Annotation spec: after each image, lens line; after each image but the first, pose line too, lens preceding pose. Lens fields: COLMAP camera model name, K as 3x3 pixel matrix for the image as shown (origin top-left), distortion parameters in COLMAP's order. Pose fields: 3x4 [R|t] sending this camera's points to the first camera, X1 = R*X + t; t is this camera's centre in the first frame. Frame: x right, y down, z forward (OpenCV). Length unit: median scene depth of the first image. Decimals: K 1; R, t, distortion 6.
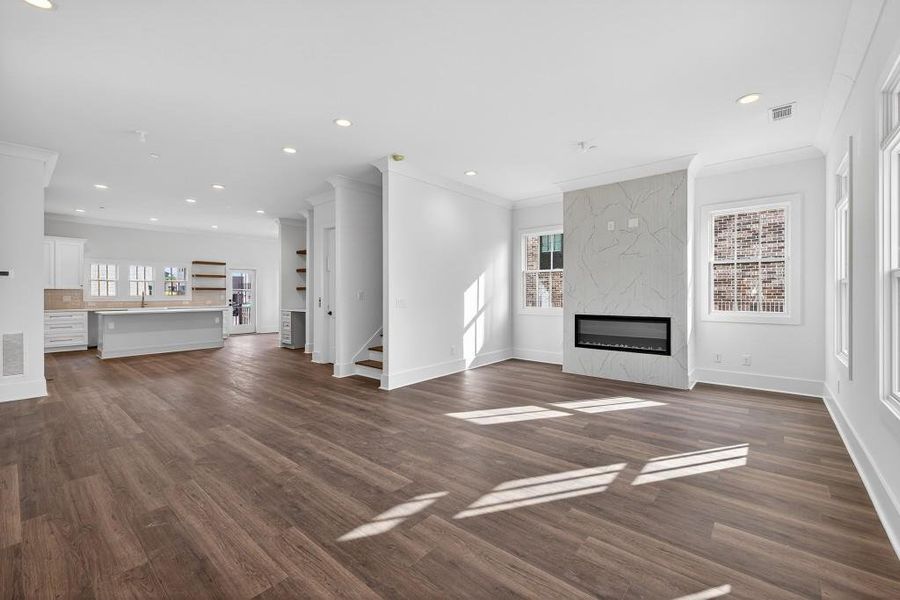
lens RADIAL K [[374.6, 0, 451.7], [0, 374.6, 291.8], [0, 0, 1]] dist [0.003553, 0.000059]
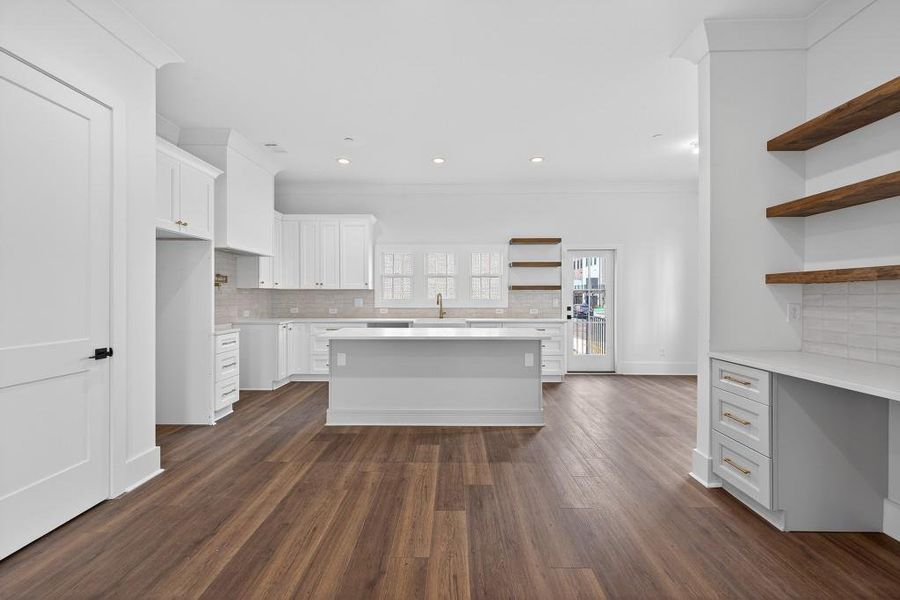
lens RADIAL K [[375.2, 0, 446.4], [0, 375.2, 294.6], [0, 0, 1]] dist [0.012150, -0.000160]
pose [[0.628517, -0.002513, -0.777792, -0.542425], [0.003937, 0.999992, -0.000049, 0.003768], [0.777786, -0.003032, 0.628522, 1.009749]]
